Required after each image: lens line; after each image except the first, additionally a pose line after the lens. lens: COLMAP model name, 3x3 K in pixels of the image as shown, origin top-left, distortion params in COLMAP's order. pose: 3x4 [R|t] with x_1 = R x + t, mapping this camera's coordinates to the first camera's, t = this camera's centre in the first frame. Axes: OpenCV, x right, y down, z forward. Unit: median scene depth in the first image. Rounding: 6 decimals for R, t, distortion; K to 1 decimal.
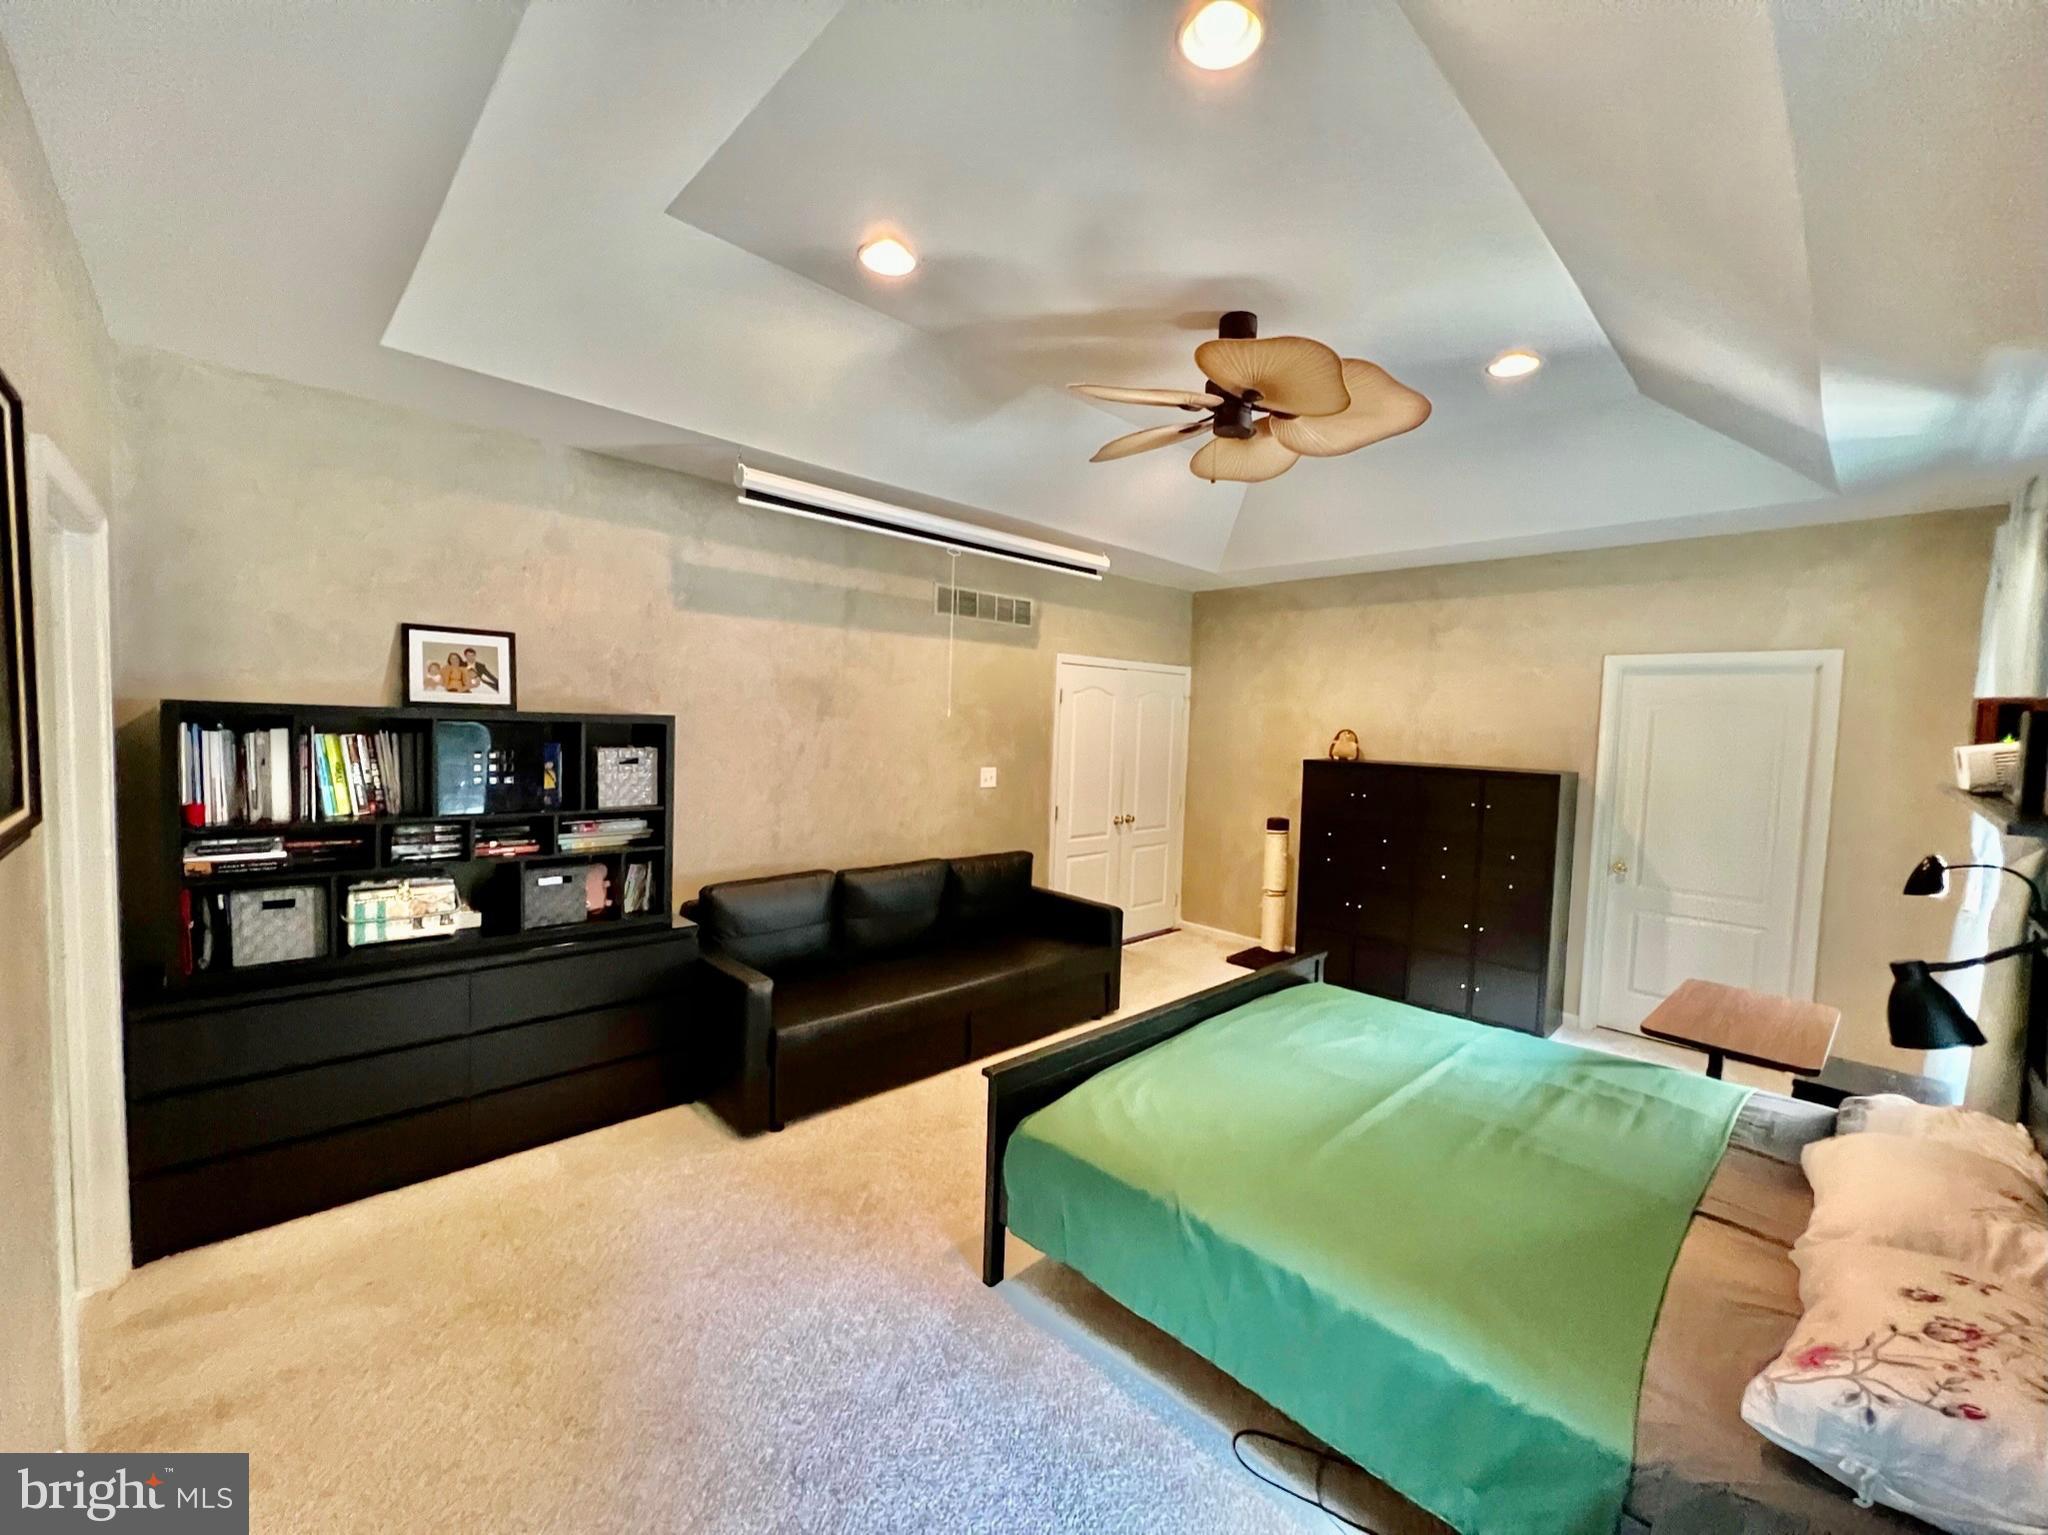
lens RADIAL K [[818.5, 0, 1021.2], [0, 818.5, 771.0], [0, 0, 1]] dist [-0.000850, 0.001037]
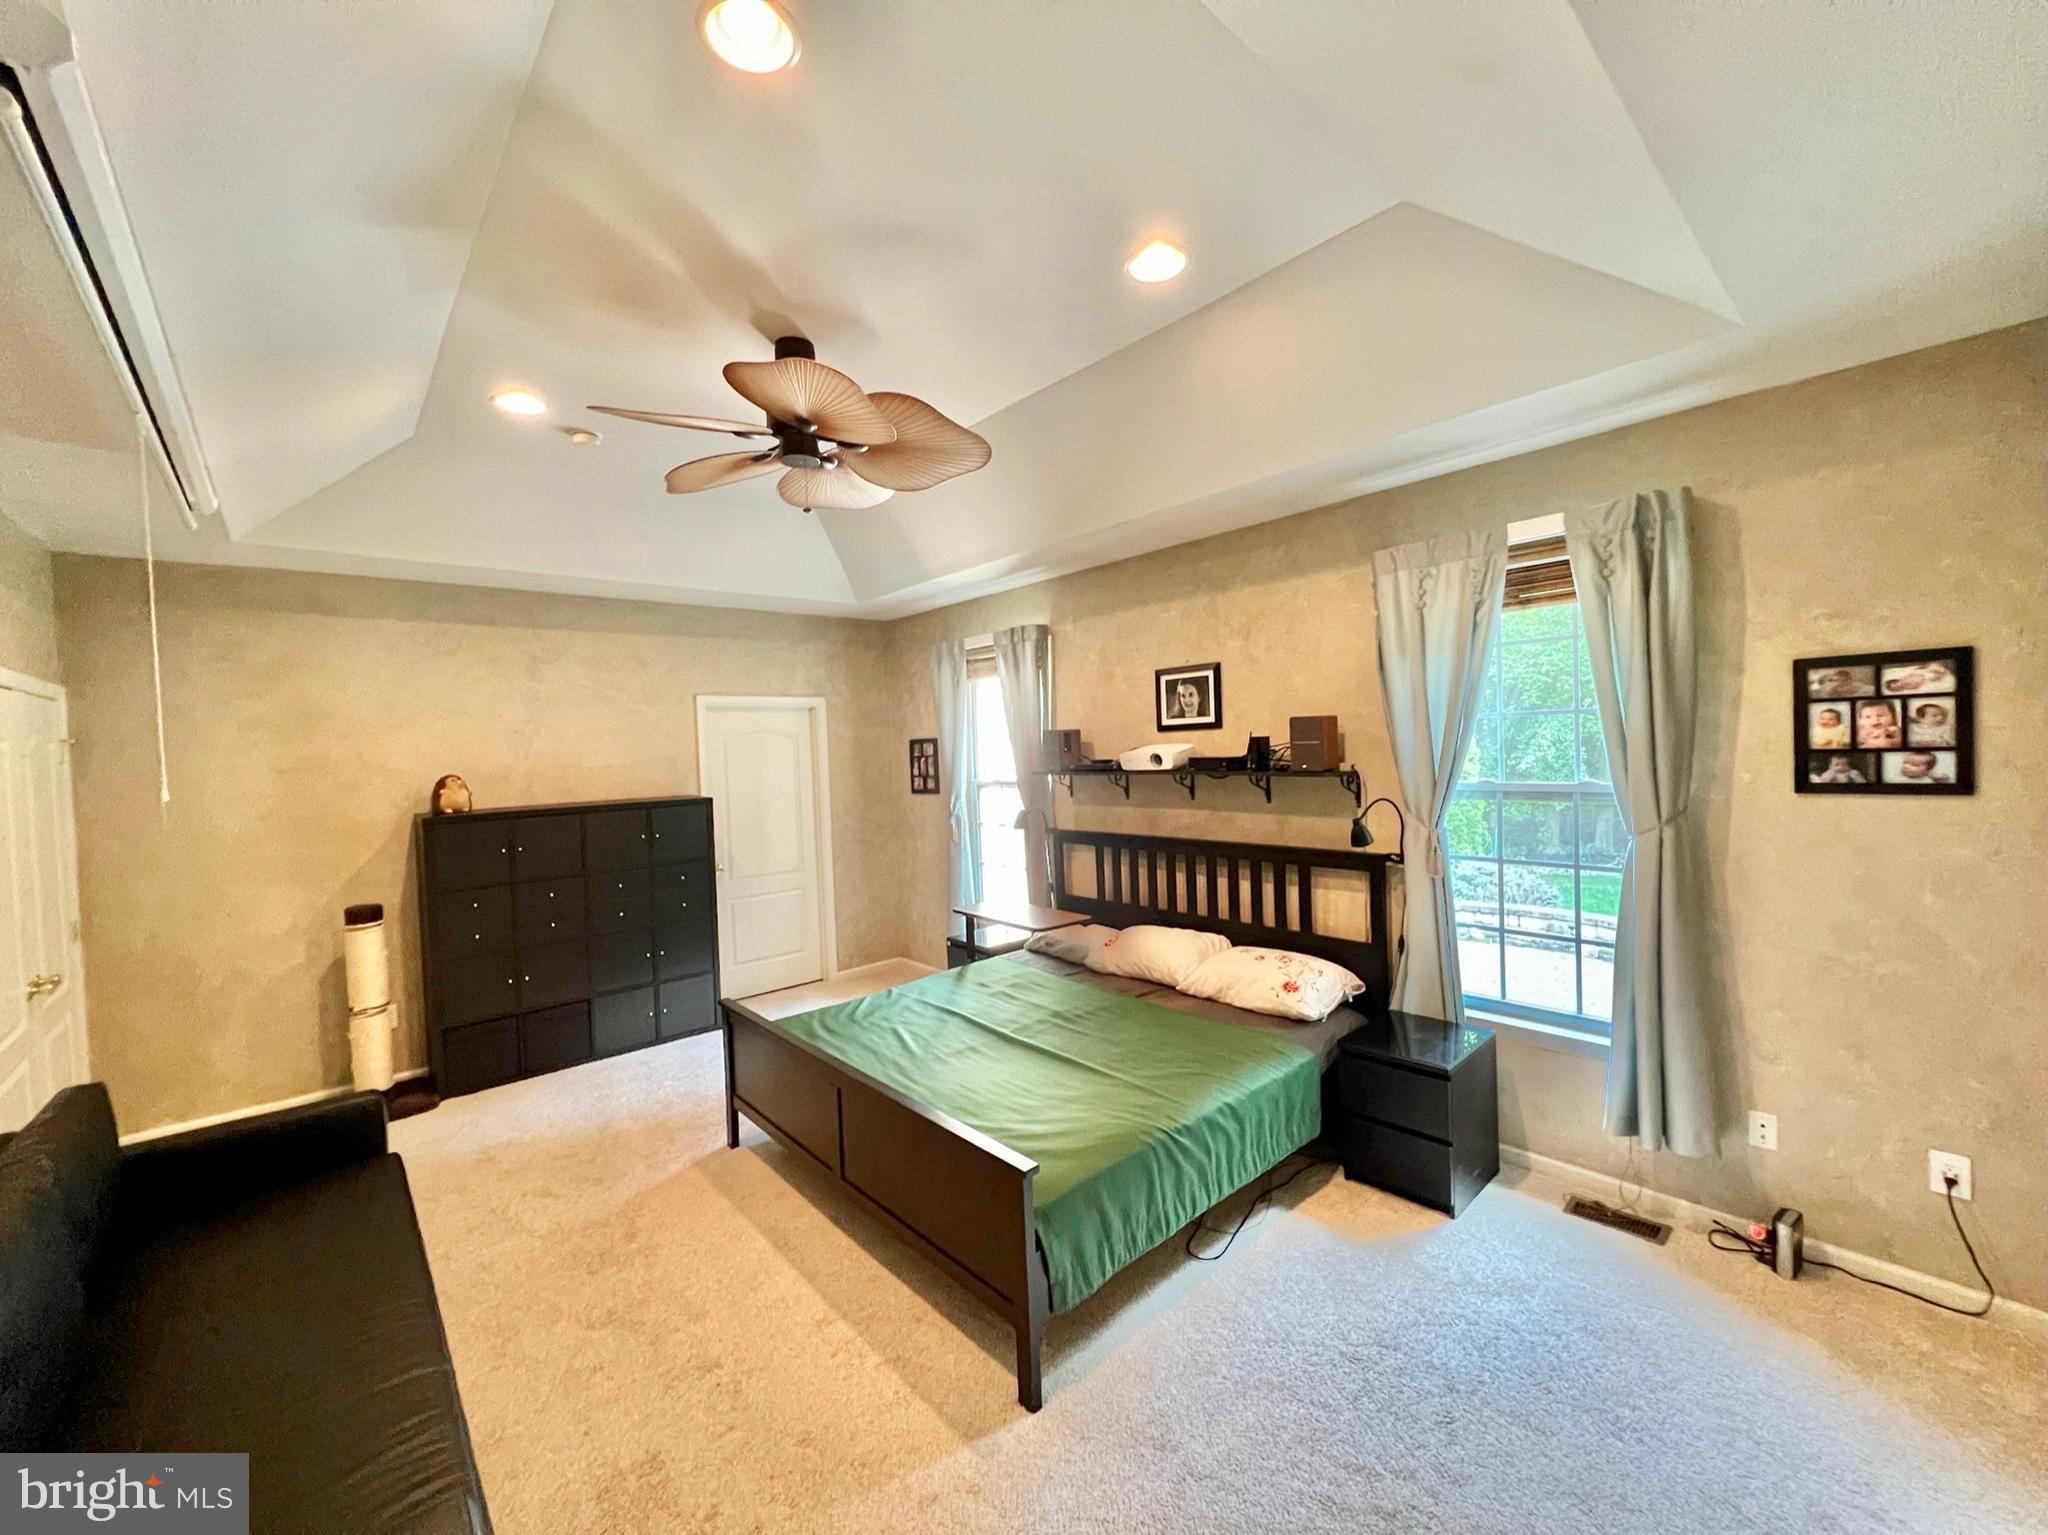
lens RADIAL K [[818.5, 0, 1021.1], [0, 818.5, 761.9], [0, 0, 1]] dist [-0.000850, 0.001037]
pose [[0.036937, -0.055238, 0.997790, -0.445736], [0.097544, 0.993902, 0.051412, -0.057525], [-0.994546, 0.095429, 0.042100, 0.466185]]
